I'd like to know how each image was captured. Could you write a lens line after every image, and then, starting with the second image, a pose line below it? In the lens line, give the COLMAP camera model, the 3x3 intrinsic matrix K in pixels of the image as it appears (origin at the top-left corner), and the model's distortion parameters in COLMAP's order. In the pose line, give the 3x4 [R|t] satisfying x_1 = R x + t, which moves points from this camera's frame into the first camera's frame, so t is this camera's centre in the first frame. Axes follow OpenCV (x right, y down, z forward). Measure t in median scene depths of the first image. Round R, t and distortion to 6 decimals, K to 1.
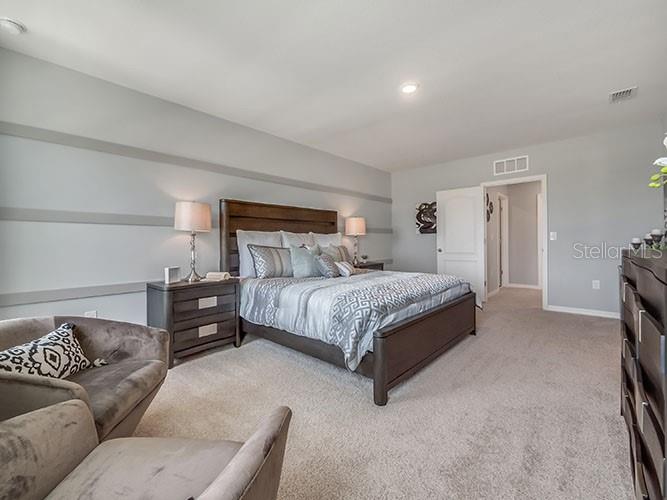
lens RADIAL K [[281.9, 0, 328.9], [0, 281.9, 244.8], [0, 0, 1]] dist [-0.003480, -0.000182]
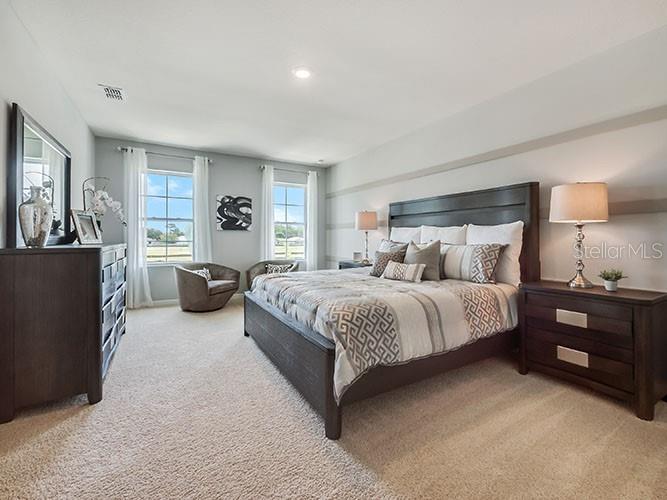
lens RADIAL K [[281.9, 0, 328.9], [0, 281.9, 244.8], [0, 0, 1]] dist [-0.003480, -0.000182]
pose [[-0.255109, 0.023639, -0.966623, 0.656633], [-0.014951, 0.999485, 0.028389, -0.006579], [0.966797, 0.021694, -0.254624, 0.749753]]
